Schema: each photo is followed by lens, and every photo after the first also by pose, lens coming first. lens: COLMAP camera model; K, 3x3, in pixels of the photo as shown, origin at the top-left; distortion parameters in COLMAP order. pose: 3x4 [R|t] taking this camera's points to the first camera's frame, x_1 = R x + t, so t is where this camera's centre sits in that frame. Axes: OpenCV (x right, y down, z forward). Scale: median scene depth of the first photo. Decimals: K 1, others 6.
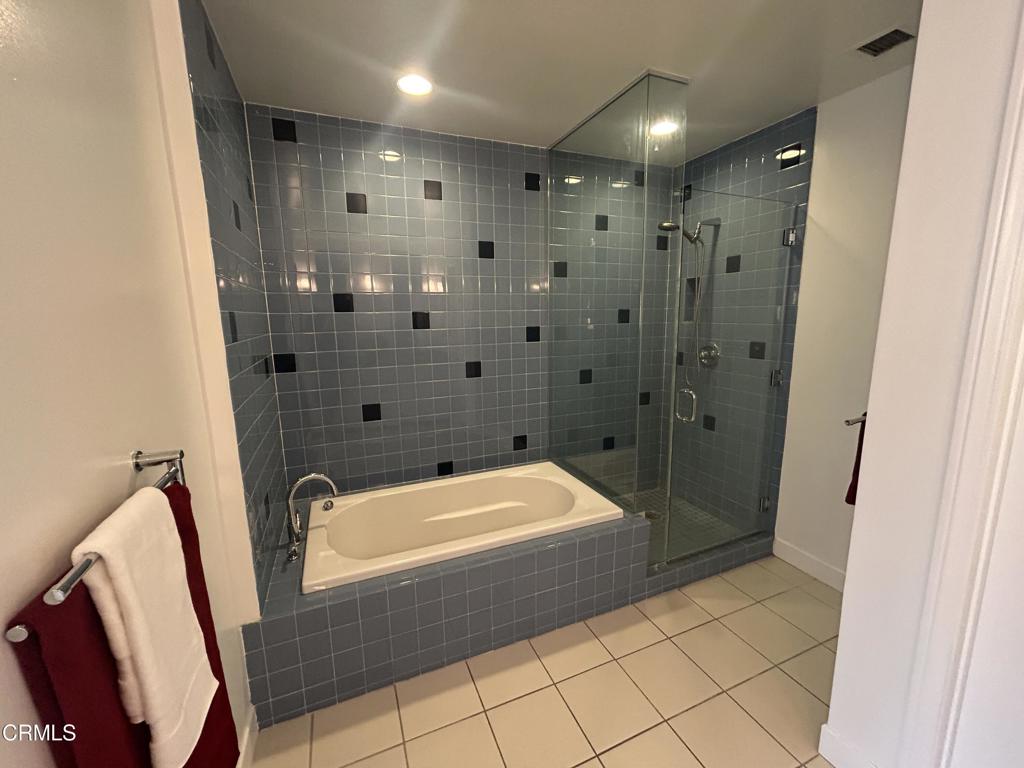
lens RADIAL K [[418.2, 0, 512.0], [0, 418.2, 384.0], [0, 0, 1]] dist [0.001286, 0.000016]
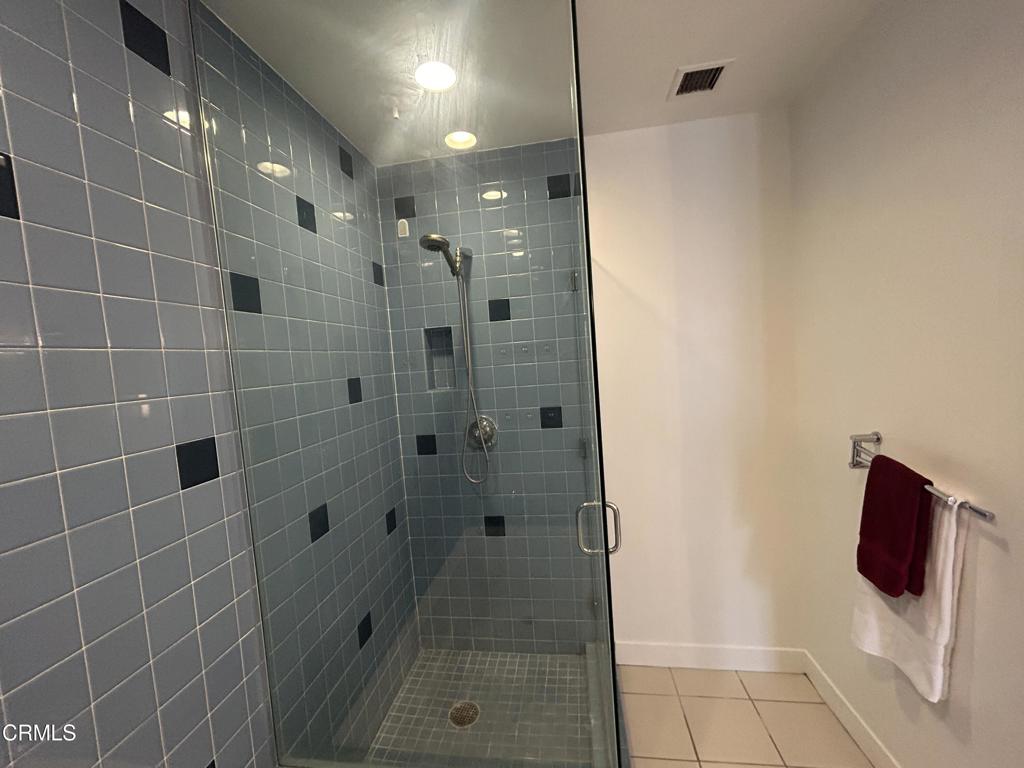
lens RADIAL K [[418.2, 0, 512.0], [0, 418.2, 384.0], [0, 0, 1]] dist [0.001286, 0.000016]
pose [[0.516475, -0.076019, 0.852921, -0.109301], [0.207826, 0.977399, -0.038732, -0.115314], [-0.830700, 0.197263, 0.520601, 0.583772]]
